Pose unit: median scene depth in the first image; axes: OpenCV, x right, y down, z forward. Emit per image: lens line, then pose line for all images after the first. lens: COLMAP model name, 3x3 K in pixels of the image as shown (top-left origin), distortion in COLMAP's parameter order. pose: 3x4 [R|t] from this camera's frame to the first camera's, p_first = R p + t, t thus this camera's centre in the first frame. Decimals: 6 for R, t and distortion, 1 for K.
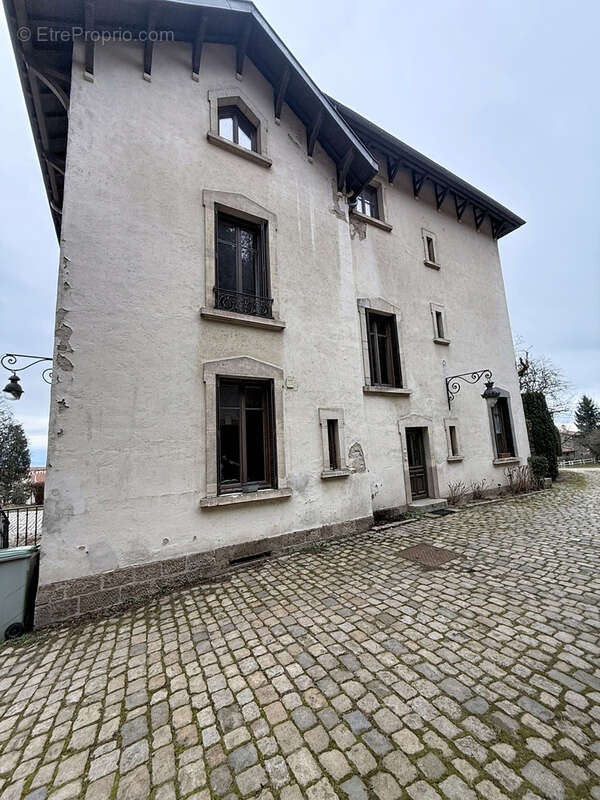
lens RADIAL K [[314.7, 0, 298.8], [0, 314.7, 405.6], [0, 0, 1]] dist [-0.001540, -0.000042]
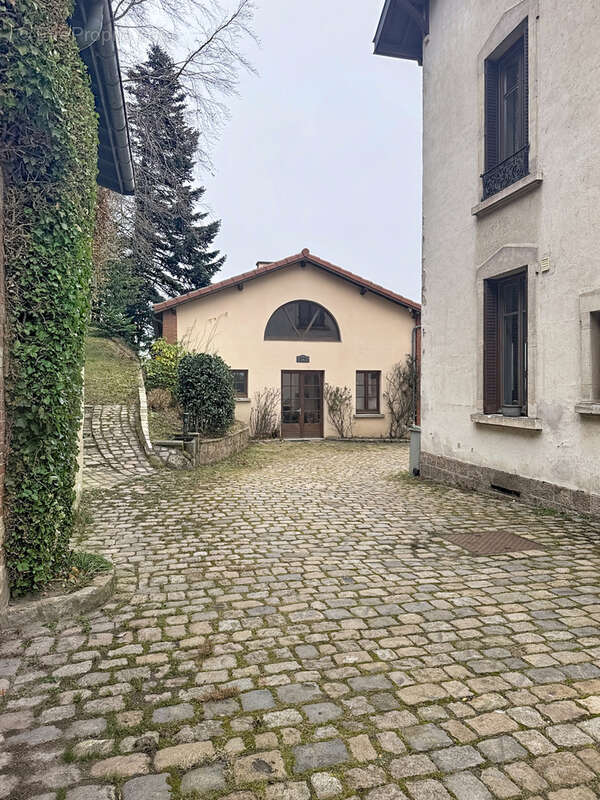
lens RADIAL K [[537.4, 0, 300.0], [0, 537.4, 400.0], [0, 0, 1]] dist [0.044989, -0.047547]
pose [[-0.273653, 0.078678, -0.958605, 1.300944], [0.141612, 0.989083, 0.040754, 0.096029], [0.951346, -0.124597, -0.281807, 0.856295]]
